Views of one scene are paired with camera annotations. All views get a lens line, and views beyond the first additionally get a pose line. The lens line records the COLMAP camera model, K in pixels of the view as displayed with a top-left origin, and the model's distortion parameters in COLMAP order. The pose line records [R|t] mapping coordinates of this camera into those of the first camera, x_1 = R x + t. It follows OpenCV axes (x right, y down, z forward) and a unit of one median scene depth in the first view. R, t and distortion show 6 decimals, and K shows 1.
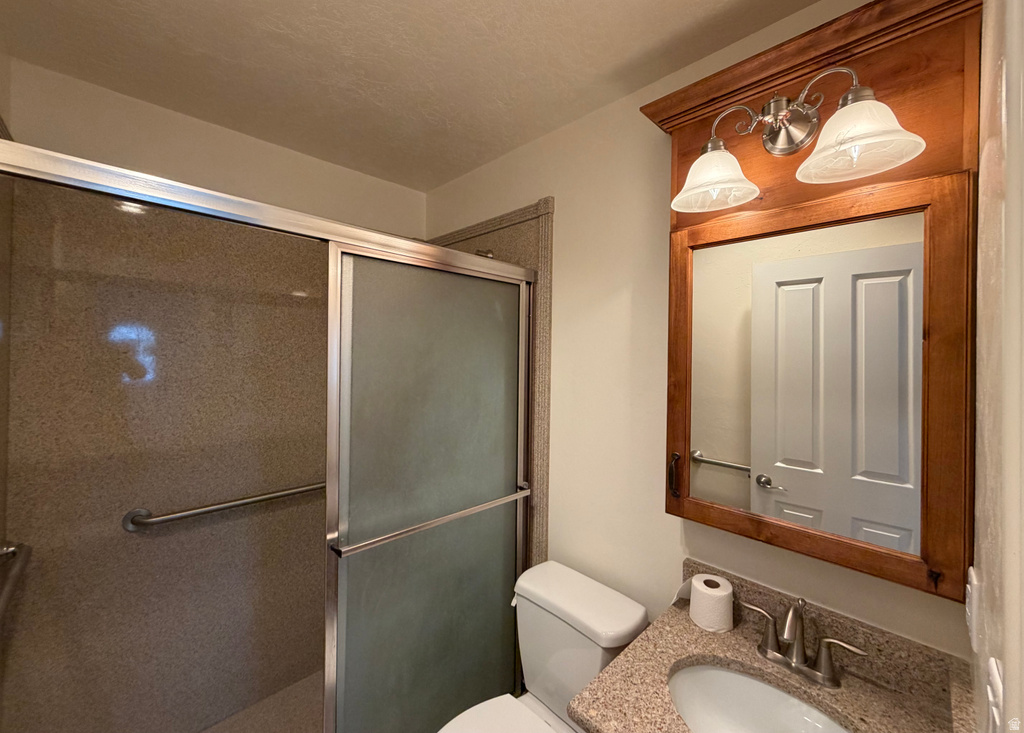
lens RADIAL K [[402.5, 0, 512.8], [0, 402.5, 361.7], [0, 0, 1]] dist [-0.001602, 0.000708]
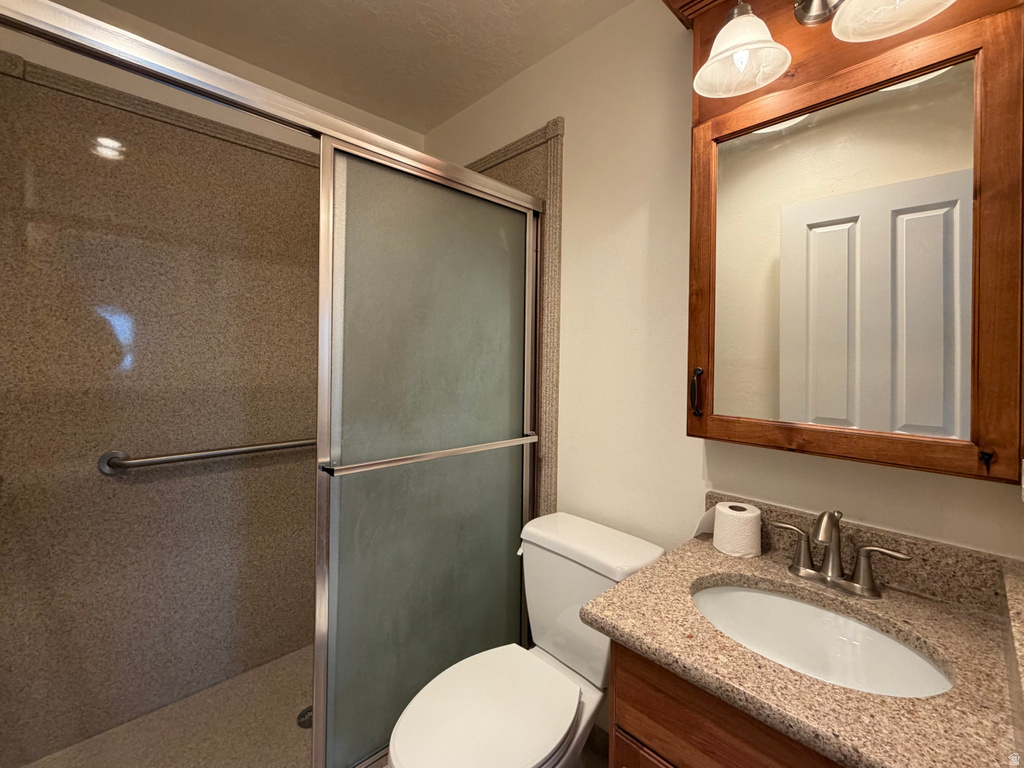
lens RADIAL K [[436.7, 0, 511.6], [0, 436.7, 379.9], [0, 0, 1]] dist [0.000714, -0.000543]
pose [[0.999937, 0.000950, -0.011221, -0.006037], [-0.000955, 0.999999, -0.000461, 0.214981], [0.011221, 0.000471, 0.999937, 0.002554]]
